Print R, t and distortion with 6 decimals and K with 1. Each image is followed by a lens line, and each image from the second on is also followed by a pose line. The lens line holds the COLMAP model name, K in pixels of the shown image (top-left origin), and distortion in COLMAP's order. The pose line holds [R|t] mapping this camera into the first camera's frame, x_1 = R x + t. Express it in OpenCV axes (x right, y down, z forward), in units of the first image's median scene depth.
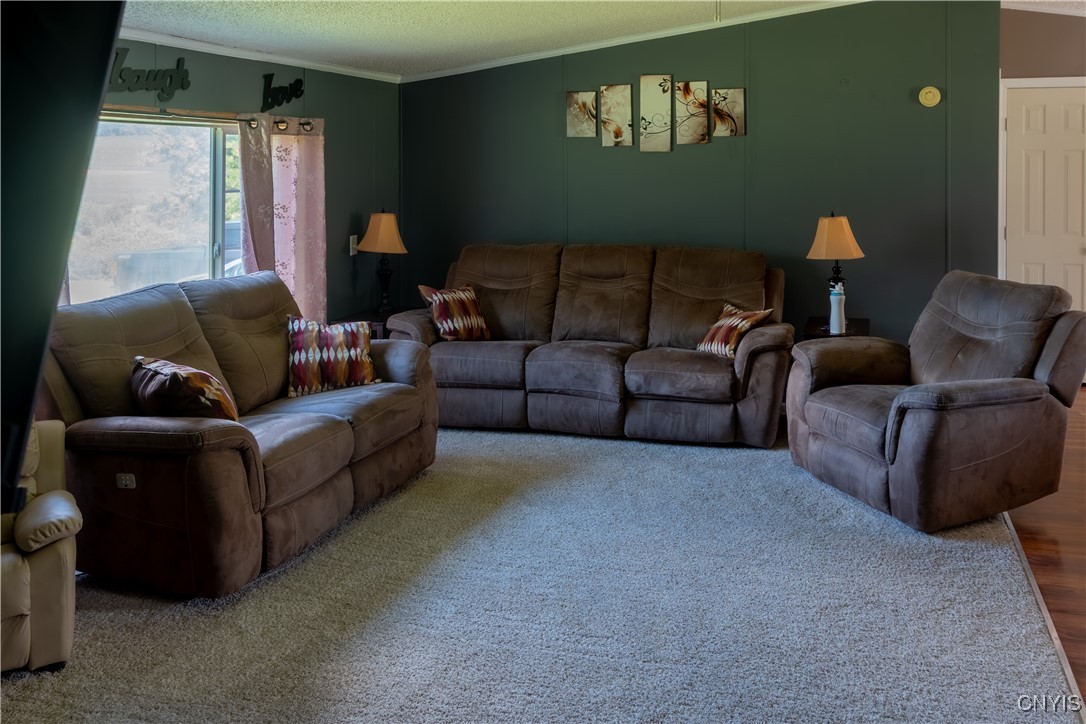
lens RADIAL K [[950.1, 0, 543.0], [0, 950.1, 362.0], [0, 0, 1]] dist [0.001329, 0.002399]
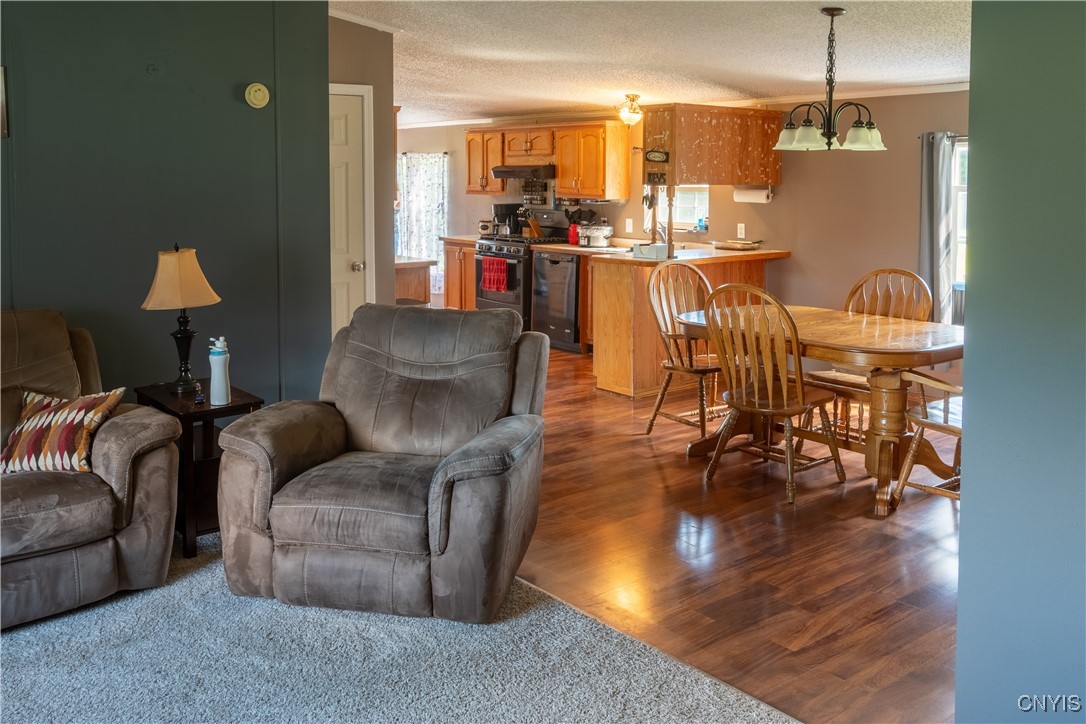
lens RADIAL K [[981.1, 0, 543.0], [0, 981.1, 362.0], [0, 0, 1]] dist [-0.002227, -0.000804]
pose [[0.546600, -0.153803, 0.823148, -0.181729], [0.178071, 0.981854, 0.065212, -0.068569], [-0.818241, 0.110935, 0.564070, 0.359232]]
